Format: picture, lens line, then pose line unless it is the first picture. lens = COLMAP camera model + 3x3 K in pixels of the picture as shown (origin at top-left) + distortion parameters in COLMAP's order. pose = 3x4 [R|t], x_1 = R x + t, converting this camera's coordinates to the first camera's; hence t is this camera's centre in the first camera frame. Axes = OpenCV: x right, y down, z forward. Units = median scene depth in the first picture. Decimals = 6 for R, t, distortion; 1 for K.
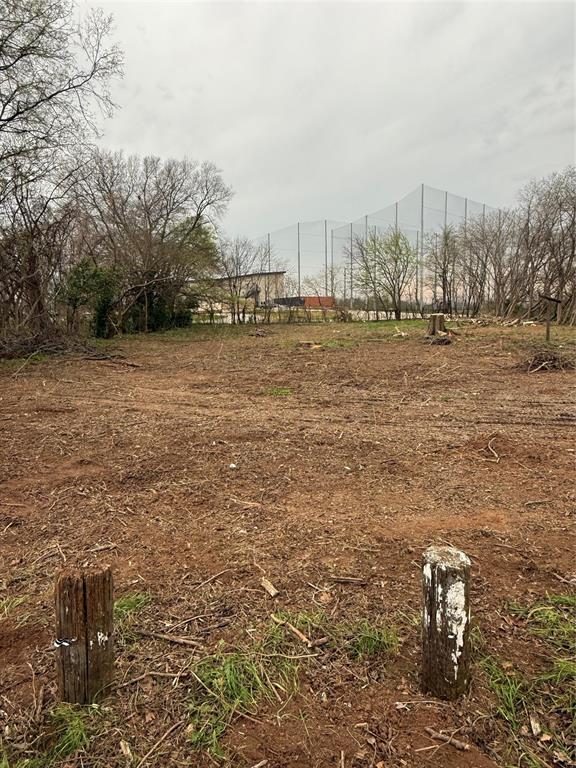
lens RADIAL K [[528.0, 0, 288.0], [0, 528.0, 384.0], [0, 0, 1]] dist [-0.004935, 0.041396]
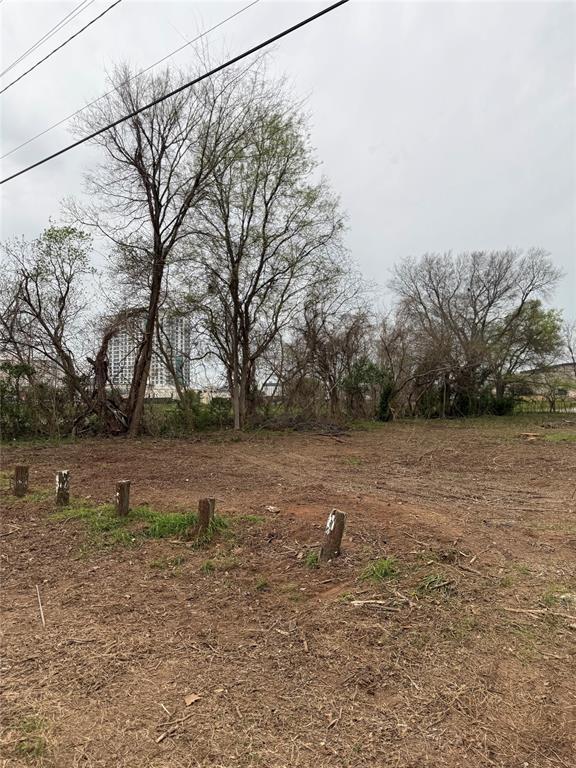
lens RADIAL K [[561.1, 0, 288.0], [0, 561.1, 384.0], [0, 0, 1]] dist [0.077106, -0.001922]
pose [[0.758264, 0.004756, -0.651931, 0.160147], [-0.105194, 0.987763, -0.115145, -0.002329], [0.643405, 0.155889, 0.749485, -0.035317]]
